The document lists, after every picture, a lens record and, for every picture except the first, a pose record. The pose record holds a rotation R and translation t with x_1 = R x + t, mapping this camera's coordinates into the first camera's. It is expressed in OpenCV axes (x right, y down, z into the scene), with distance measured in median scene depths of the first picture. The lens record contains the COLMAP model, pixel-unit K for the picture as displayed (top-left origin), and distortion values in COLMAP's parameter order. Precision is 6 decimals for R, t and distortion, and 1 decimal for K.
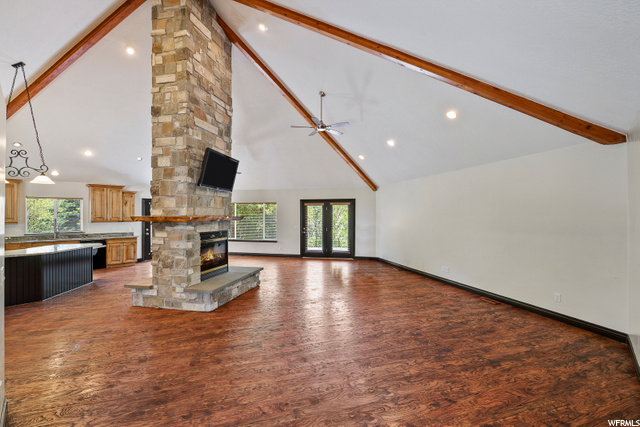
lens RADIAL K [[277.3, 0, 323.3], [0, 277.3, 213.2], [0, 0, 1]] dist [-0.011520, -0.000157]
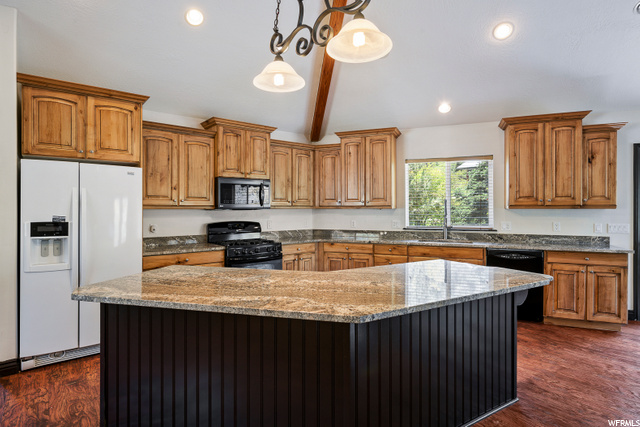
lens RADIAL K [[344.3, 0, 320.9], [0, 344.3, 208.6], [0, 0, 1]] dist [0.003402, -0.001505]
pose [[0.367745, 0.001655, -0.929925, -0.472647], [0.003125, 0.999991, 0.003016, 0.033184], [0.929921, -0.004015, 0.367736, 0.552667]]
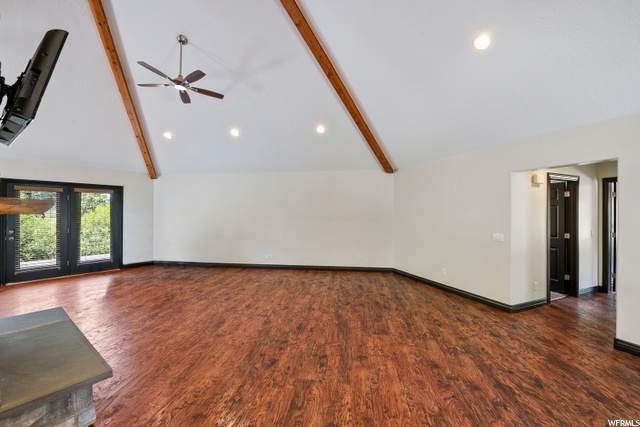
lens RADIAL K [[256.9, 0, 322.5], [0, 256.9, 211.0], [0, 0, 1]] dist [-0.009797, -0.001453]
pose [[0.408347, 0.005813, 0.912808, -0.360252], [-0.008790, 0.999958, -0.002435, 0.013984], [-0.912785, -0.007029, 0.408381, 0.301218]]
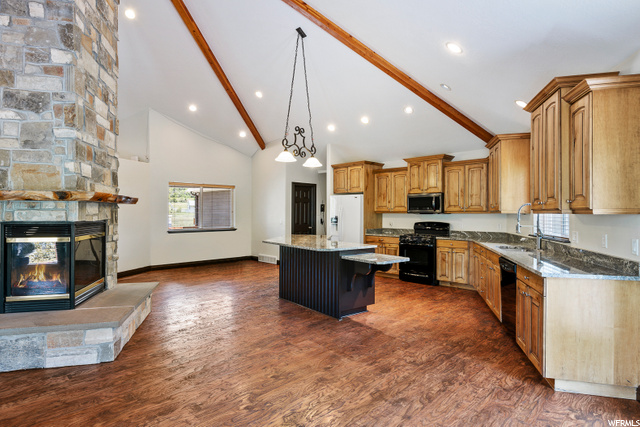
lens RADIAL K [[355.7, 0, 326.6], [0, 355.7, 212.7], [0, 0, 1]] dist [0.022231, -0.000923]
pose [[-0.877996, -0.001473, -0.478666, -0.403817], [0.000424, 0.999992, -0.003855, 0.036937], [0.478668, -0.003588, -0.877989, 1.339467]]
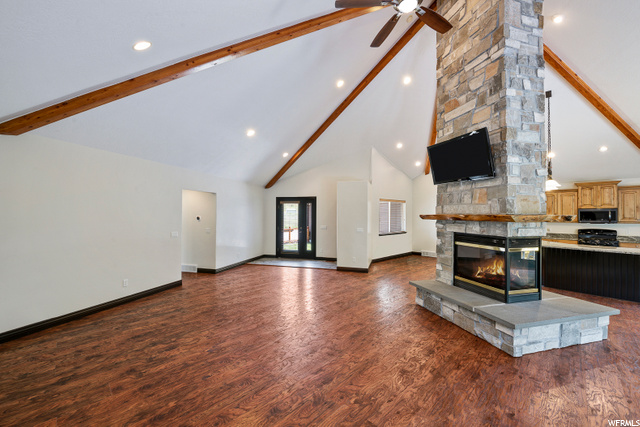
lens RADIAL K [[256.9, 0, 322.7], [0, 256.9, 212.3], [0, 0, 1]] dist [-0.009797, -0.001453]
pose [[-0.885002, -0.007365, -0.465529, 0.218773], [-0.001052, 0.999904, -0.013819, 0.010565], [0.465586, -0.011740, -0.884925, 0.993053]]
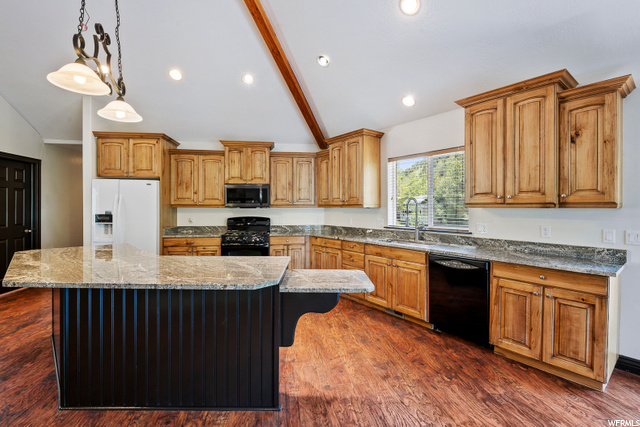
lens RADIAL K [[283.7, 0, 317.9], [0, 283.7, 209.7], [0, 0, 1]] dist [-0.007761, -0.000638]
pose [[-0.162901, 0.009136, -0.986600, -0.466548], [0.001173, 0.999958, 0.009066, 0.035040], [0.986642, 0.000319, -0.162905, 0.908957]]
